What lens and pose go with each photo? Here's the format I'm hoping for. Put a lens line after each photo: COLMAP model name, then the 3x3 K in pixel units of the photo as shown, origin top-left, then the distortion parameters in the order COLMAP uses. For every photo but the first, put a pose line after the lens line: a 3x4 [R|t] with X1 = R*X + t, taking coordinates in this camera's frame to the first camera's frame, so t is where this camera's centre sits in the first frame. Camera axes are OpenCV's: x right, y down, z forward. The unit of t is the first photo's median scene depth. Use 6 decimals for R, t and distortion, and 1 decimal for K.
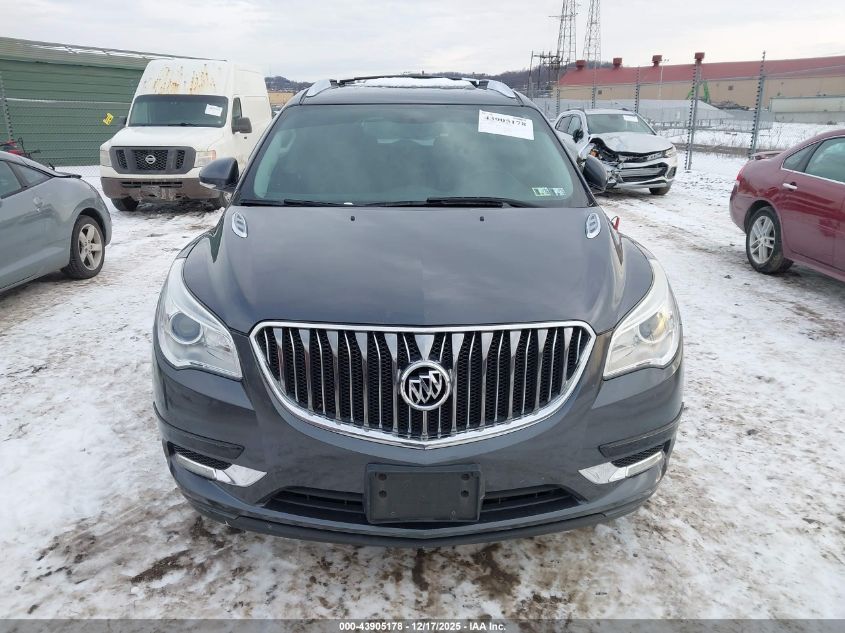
lens RADIAL K [[668.6, 0, 422.5], [0, 668.6, 316.5], [0, 0, 1]] dist [0.060524, -0.084302]
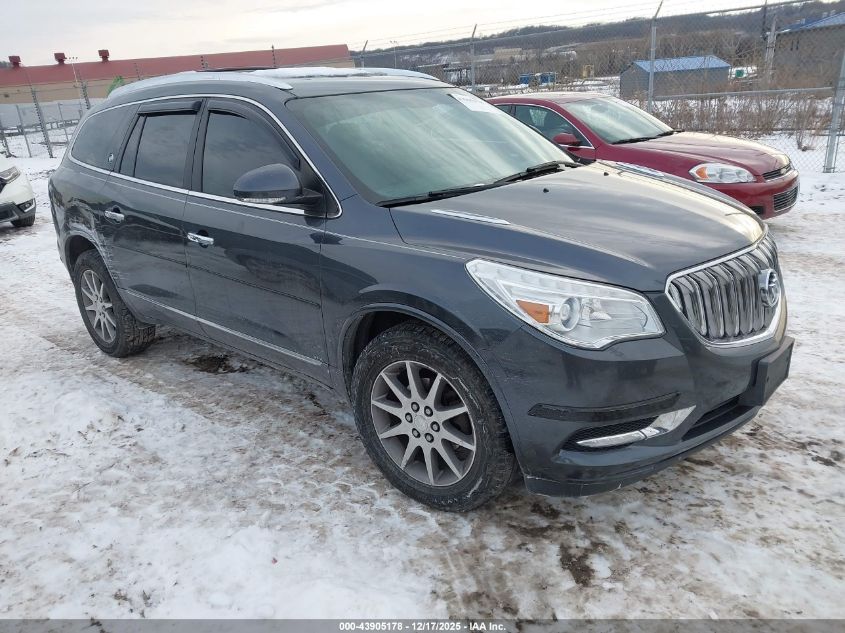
lens RADIAL K [[668.6, 0, 422.5], [0, 668.6, 316.5], [0, 0, 1]] dist [0.060524, -0.084302]
pose [[0.681695, -0.272014, 0.679190, -1.069708], [0.270212, 0.956290, 0.111783, -0.134140], [-0.679909, 0.107324, 0.725400, 0.400955]]
